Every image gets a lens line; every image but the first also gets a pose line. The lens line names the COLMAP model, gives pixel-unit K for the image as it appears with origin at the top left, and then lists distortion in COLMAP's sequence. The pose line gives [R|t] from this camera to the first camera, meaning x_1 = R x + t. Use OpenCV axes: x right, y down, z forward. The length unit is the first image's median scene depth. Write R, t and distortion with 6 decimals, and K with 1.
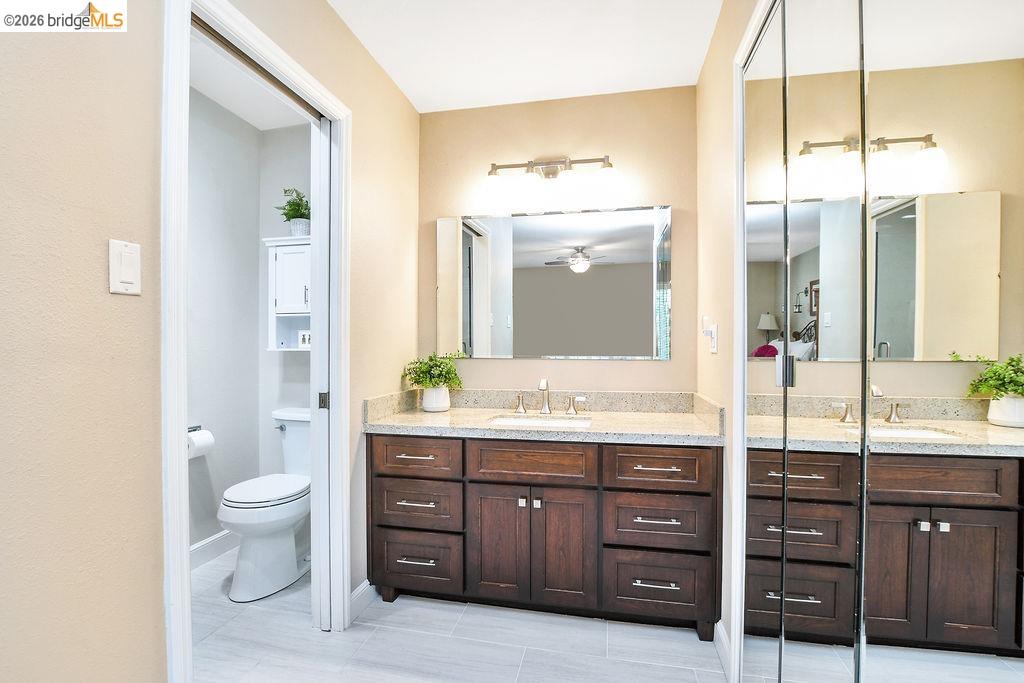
lens RADIAL K [[492.2, 0, 511.4], [0, 492.2, 342.9], [0, 0, 1]] dist [-0.002092, 0.001058]
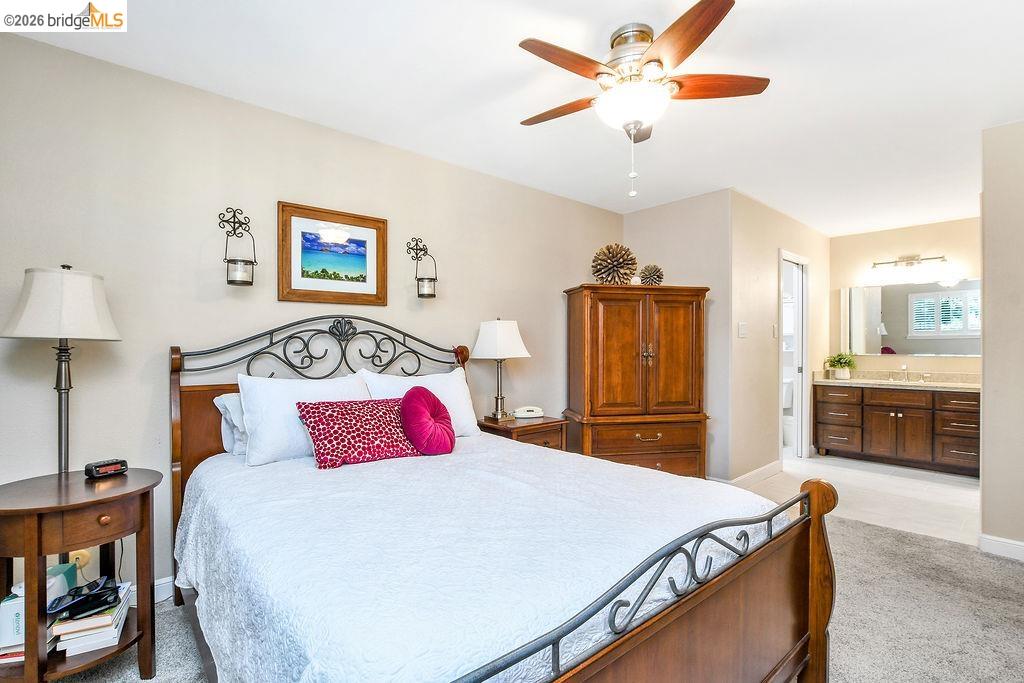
lens RADIAL K [[492.2, 0, 517.3], [0, 492.2, 341.6], [0, 0, 1]] dist [-0.002092, 0.001058]
pose [[0.814213, 0.002648, -0.580560, -0.069418], [-0.005443, 0.999980, -0.003073, -0.016737], [0.580541, 0.005662, 0.814211, -1.829872]]
